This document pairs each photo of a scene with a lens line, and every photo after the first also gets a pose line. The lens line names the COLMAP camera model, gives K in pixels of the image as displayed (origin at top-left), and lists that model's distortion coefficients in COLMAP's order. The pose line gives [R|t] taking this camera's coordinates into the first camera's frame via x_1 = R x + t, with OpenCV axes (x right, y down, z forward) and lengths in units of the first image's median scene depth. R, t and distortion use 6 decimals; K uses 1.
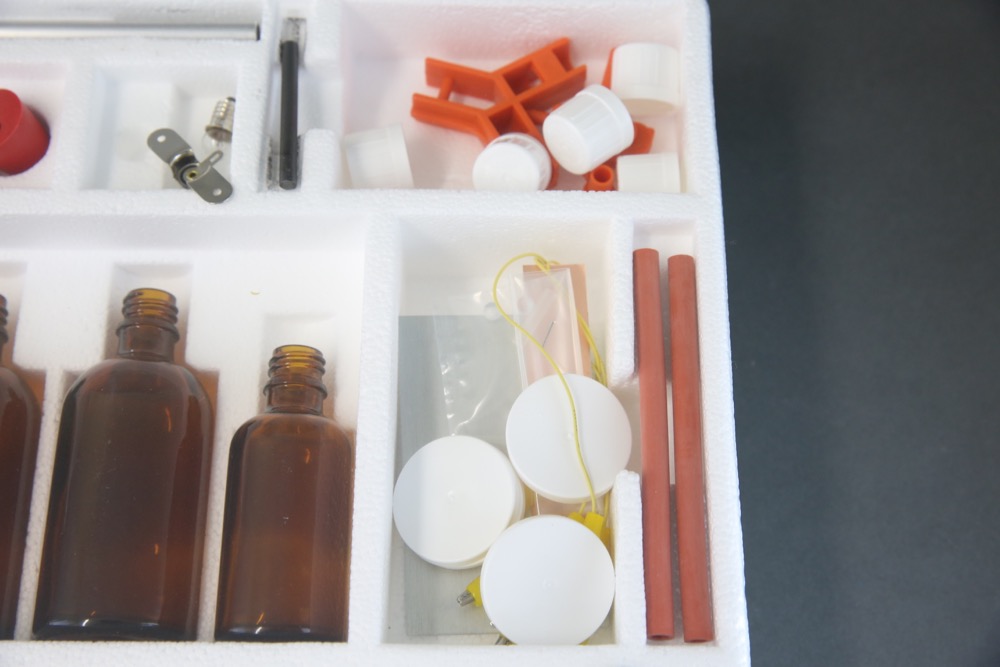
lens RADIAL K [[1652.7, 0, 495.6], [0, 1652.7, 338.3], [0, 0, 1]] dist [0.016403, 0.000000]
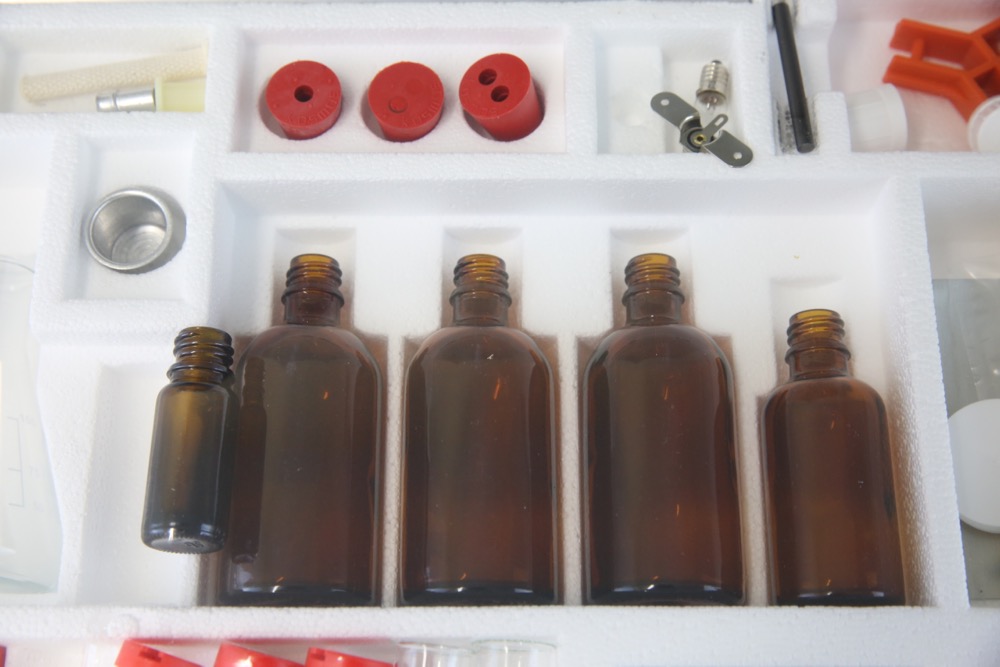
lens RADIAL K [[1652.7, 0, 564.0], [0, 1652.7, 346.9], [0, 0, 1]] dist [0.016403, 0.000000]
pose [[0.999974, -0.006002, 0.003923, -0.267649], [0.005897, 0.999636, 0.026329, -0.000419], [-0.004080, -0.026305, 0.999646, 0.004209]]
